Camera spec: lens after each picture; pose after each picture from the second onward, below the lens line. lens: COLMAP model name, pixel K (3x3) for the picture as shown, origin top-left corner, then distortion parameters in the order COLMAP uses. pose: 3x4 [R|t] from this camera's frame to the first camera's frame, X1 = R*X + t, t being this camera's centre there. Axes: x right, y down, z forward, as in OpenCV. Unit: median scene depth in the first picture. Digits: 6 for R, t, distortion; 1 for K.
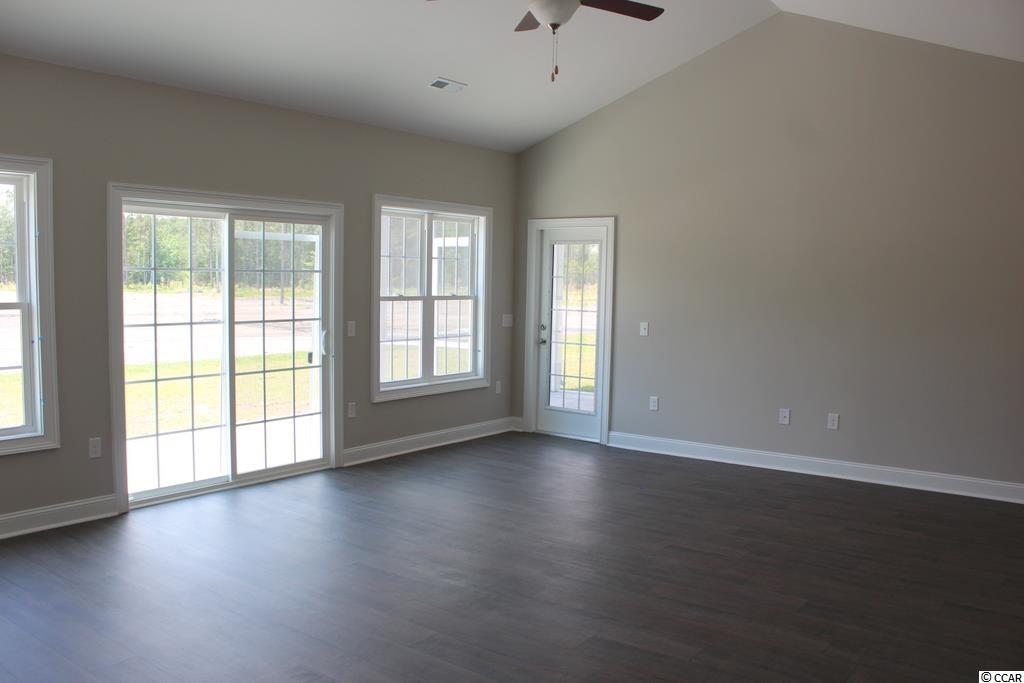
lens RADIAL K [[942.6, 0, 512.0], [0, 942.6, 341.5], [0, 0, 1]] dist [0.016798, 0.001511]
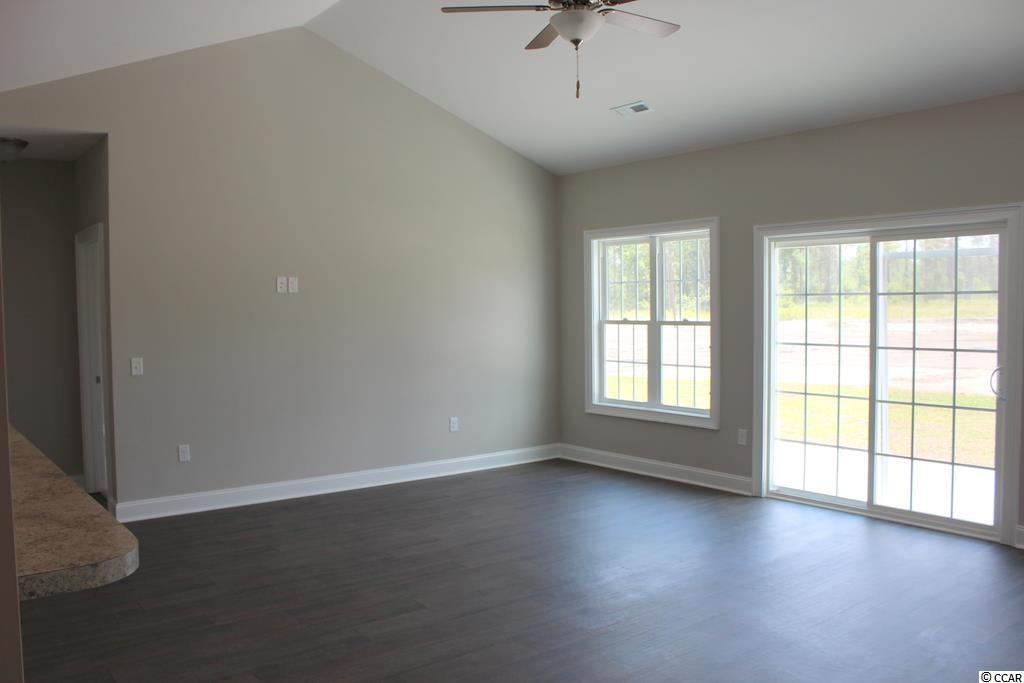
lens RADIAL K [[854.3, 0, 494.4], [0, 854.3, 339.0], [0, 0, 1]] dist [-0.101821, 0.014394]
pose [[-0.291215, 0.034598, -0.956032, 0.690082], [-0.052479, 0.997263, 0.052076, -0.056939], [0.955217, 0.065337, -0.288602, 0.940874]]
